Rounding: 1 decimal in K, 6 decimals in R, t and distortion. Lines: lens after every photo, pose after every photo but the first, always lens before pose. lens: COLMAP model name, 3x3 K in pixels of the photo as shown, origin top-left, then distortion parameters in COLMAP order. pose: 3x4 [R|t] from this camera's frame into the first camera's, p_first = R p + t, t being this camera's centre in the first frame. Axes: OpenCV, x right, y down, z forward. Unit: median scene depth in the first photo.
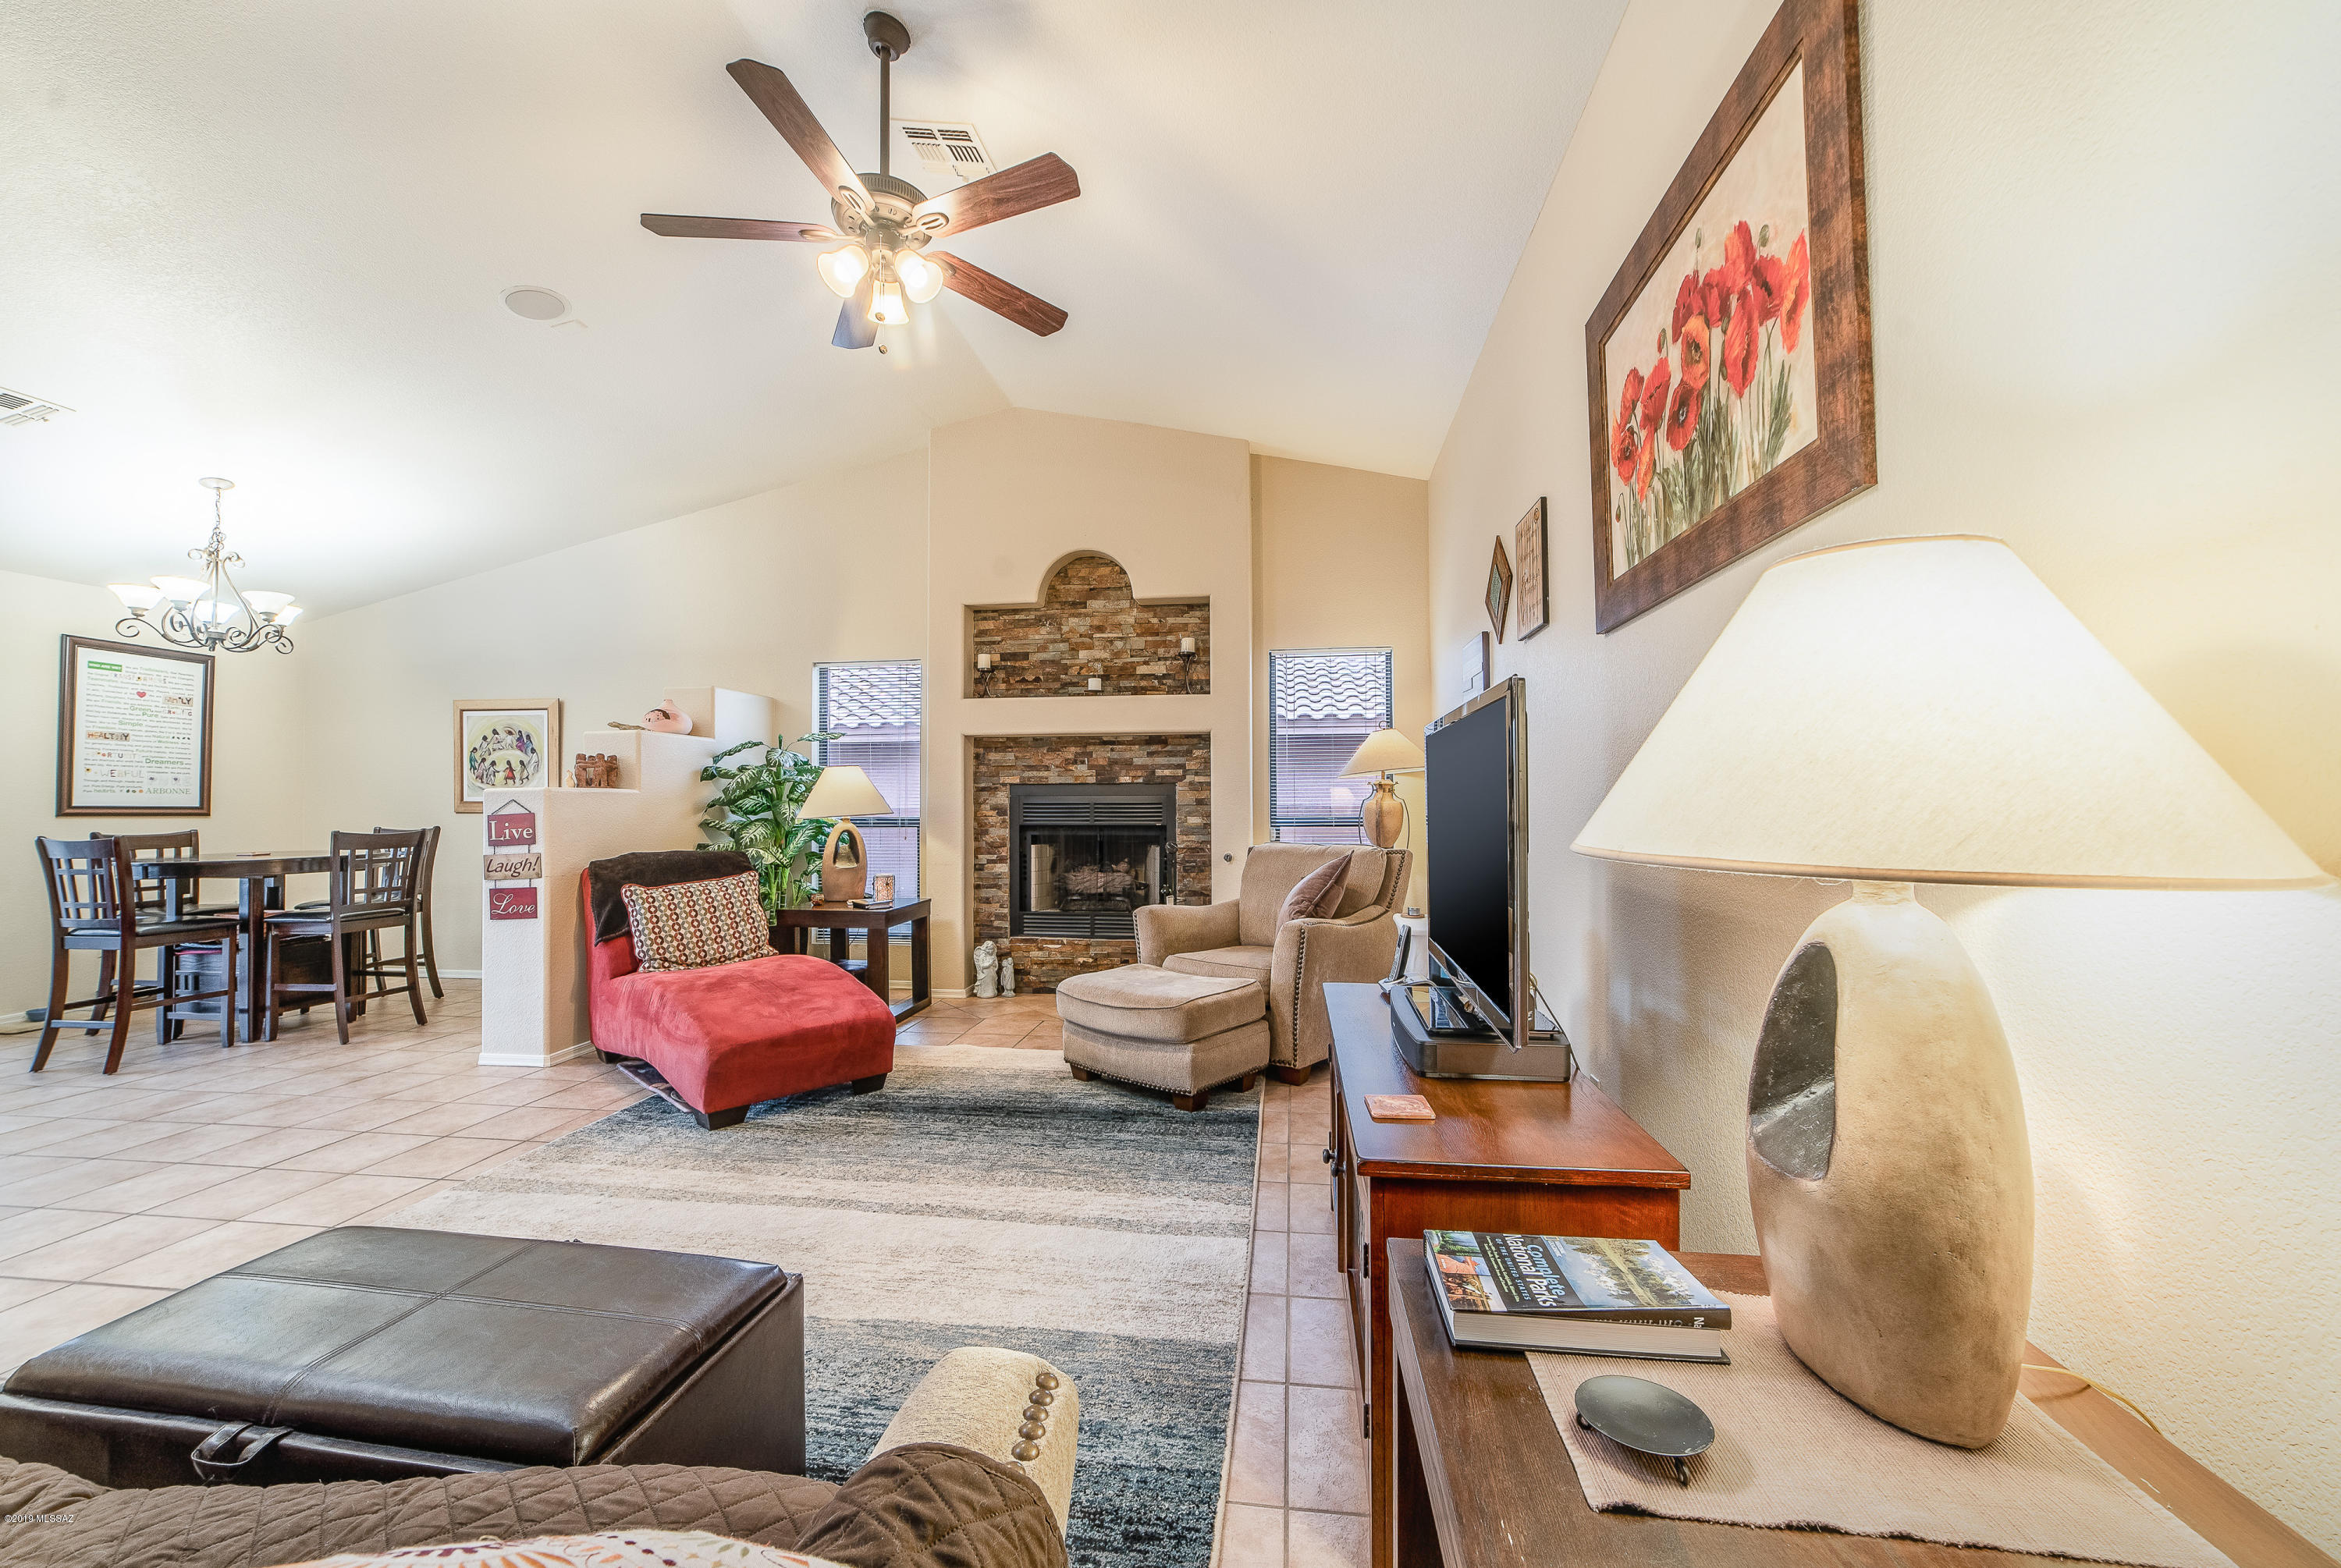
lens RADIAL K [[908.2, 0, 1154.0], [0, 908.2, 788.0], [0, 0, 1]] dist [-0.006314, 0.001501]
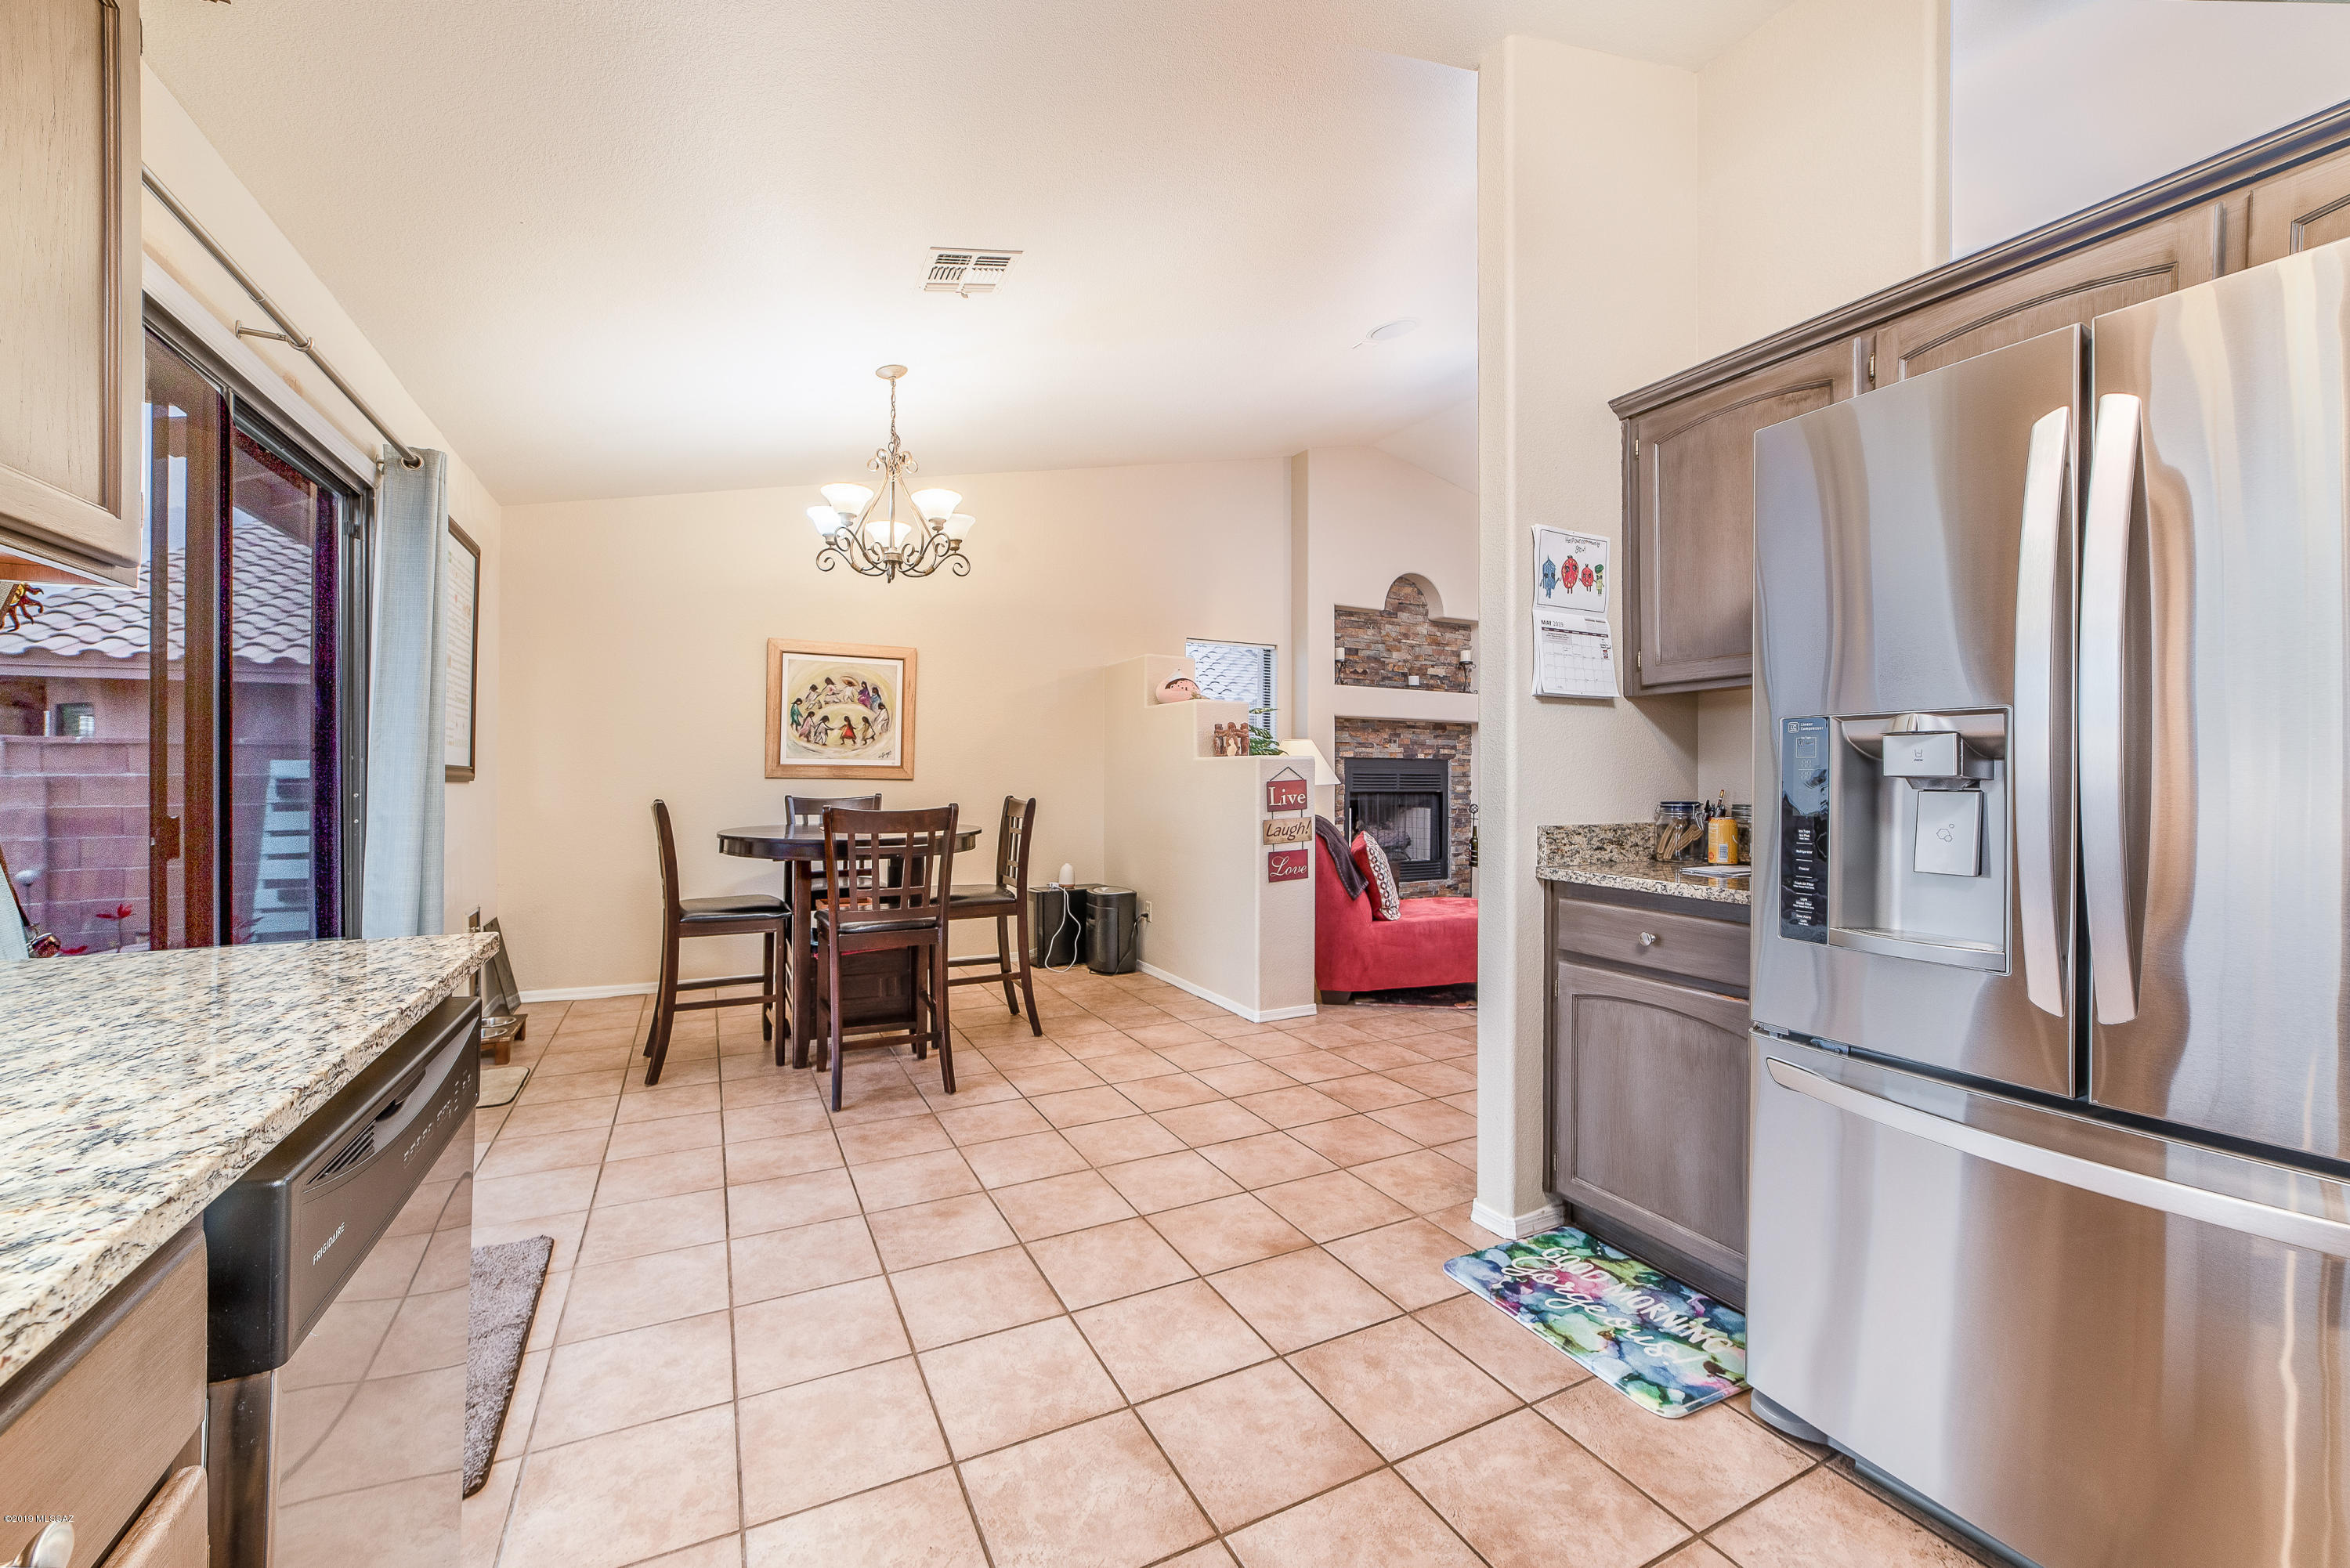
lens RADIAL K [[911.7, 0, 1163.0], [0, 911.7, 768.2], [0, 0, 1]] dist [-0.006314, 0.001501]
pose [[0.820819, 0.013546, 0.571027, -1.064679], [-0.020191, 0.999782, 0.005307, 0.008146], [-0.570831, -0.015886, 0.820914, 0.153533]]
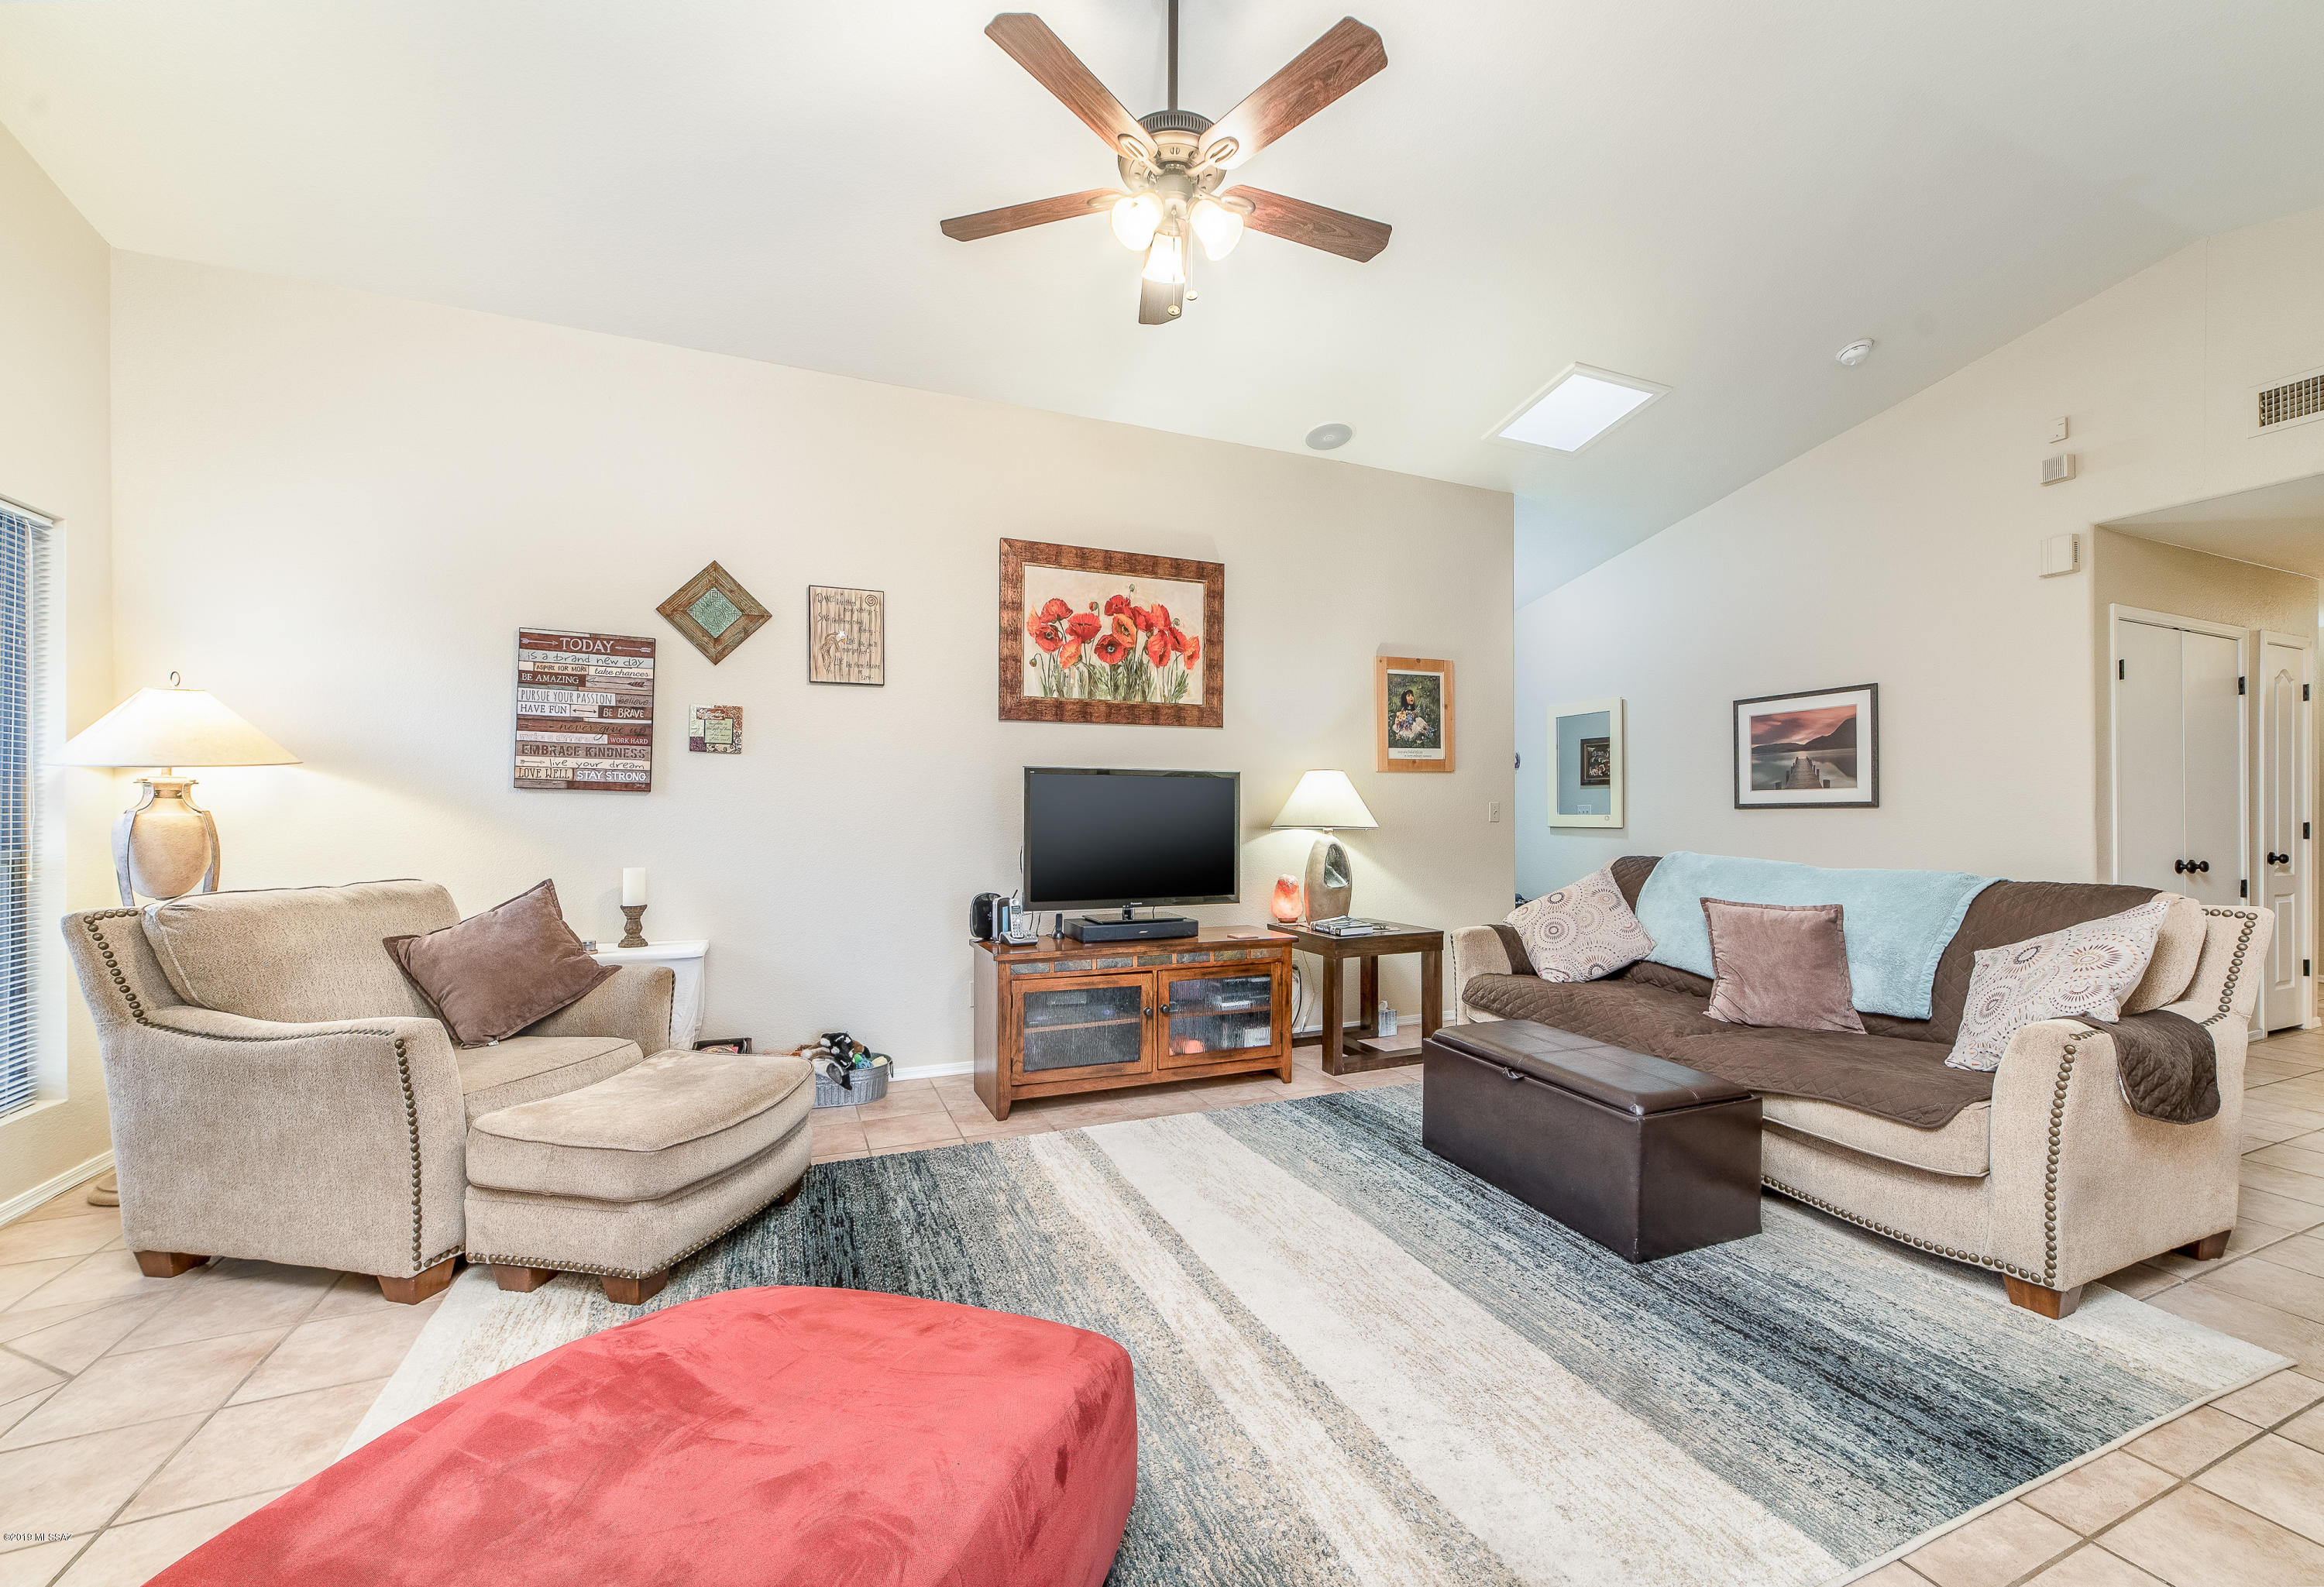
lens RADIAL K [[948.4, 0, 1158.0], [0, 948.4, 800.3], [0, 0, 1]] dist [-0.006862, 0.000783]
pose [[-0.507457, 0.014787, 0.861550, -0.521480], [-0.012823, 0.999612, -0.024709, 0.011200], [-0.861582, -0.023587, -0.507070, 0.703037]]
